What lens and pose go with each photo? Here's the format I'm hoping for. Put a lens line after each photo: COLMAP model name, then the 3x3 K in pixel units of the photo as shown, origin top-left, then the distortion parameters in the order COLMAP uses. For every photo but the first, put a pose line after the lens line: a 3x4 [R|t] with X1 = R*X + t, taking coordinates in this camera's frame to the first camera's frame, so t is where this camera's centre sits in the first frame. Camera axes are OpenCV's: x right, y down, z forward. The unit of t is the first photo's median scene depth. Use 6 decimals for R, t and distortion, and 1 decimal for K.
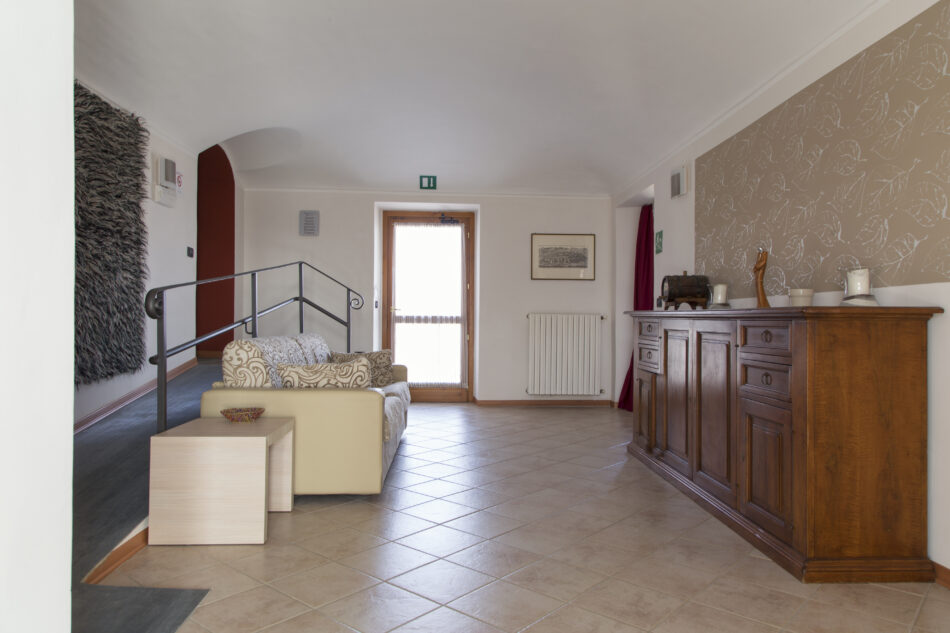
lens RADIAL K [[638.2, 0, 475.0], [0, 638.2, 316.5], [0, 0, 1]] dist [0.002717, 0.000518]
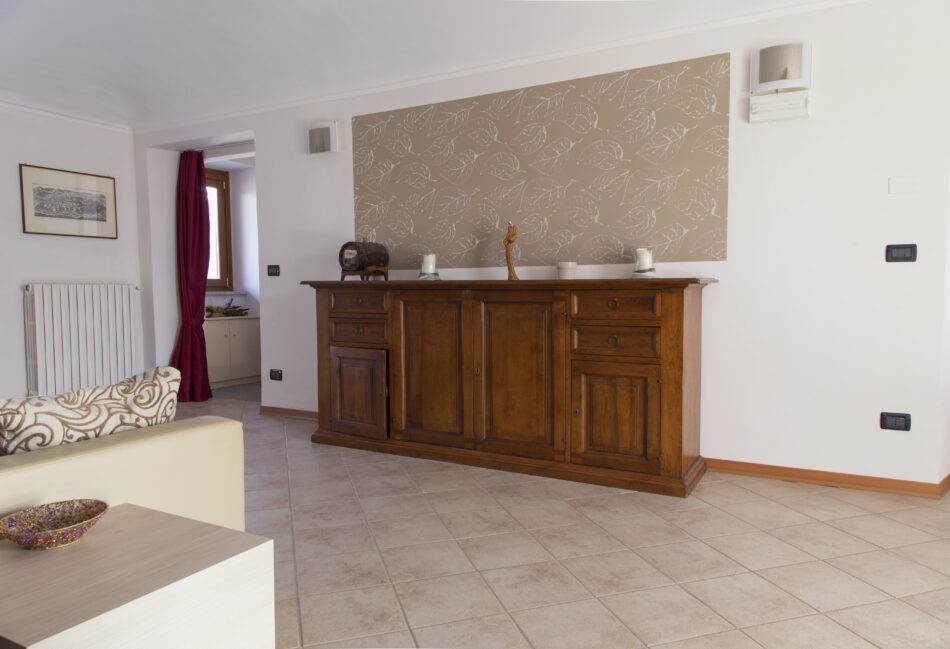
lens RADIAL K [[647.6, 0, 475.0], [0, 647.6, 324.5], [0, 0, 1]] dist [0.002758, -0.000190]
pose [[0.509705, -0.060143, 0.858245, -0.592044], [0.006700, 0.997801, 0.065943, -0.008876], [-0.860323, -0.027861, 0.508987, 0.548096]]
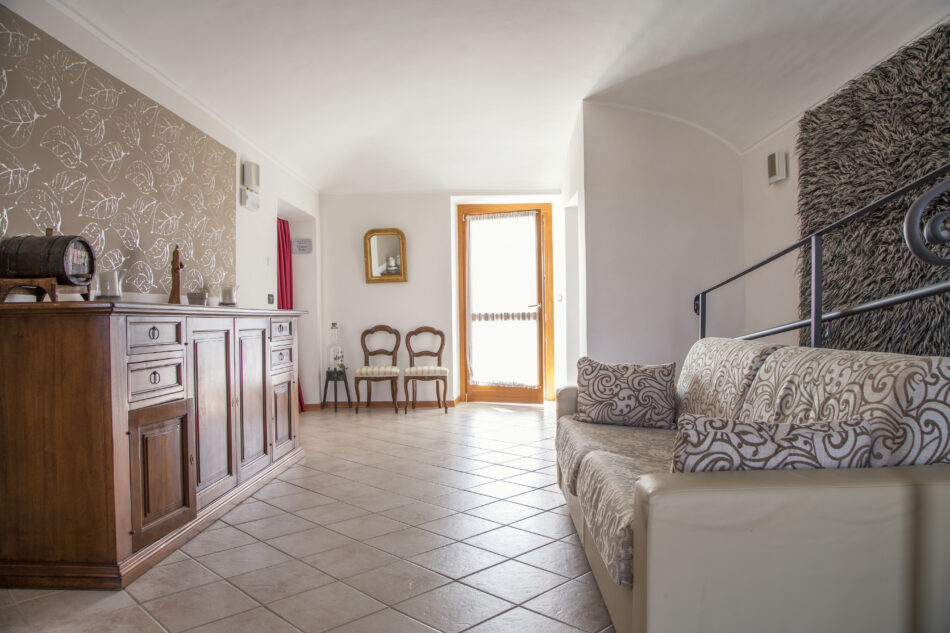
lens RADIAL K [[668.3, 0, 476.1], [0, 668.3, 346.7], [0, 0, 1]] dist [-0.139089, 0.000050]
pose [[-0.998344, 0.002090, 0.057489, -0.068934], [0.004253, 0.999287, 0.037524, 0.012107], [-0.057369, 0.037706, -0.997641, 1.803910]]
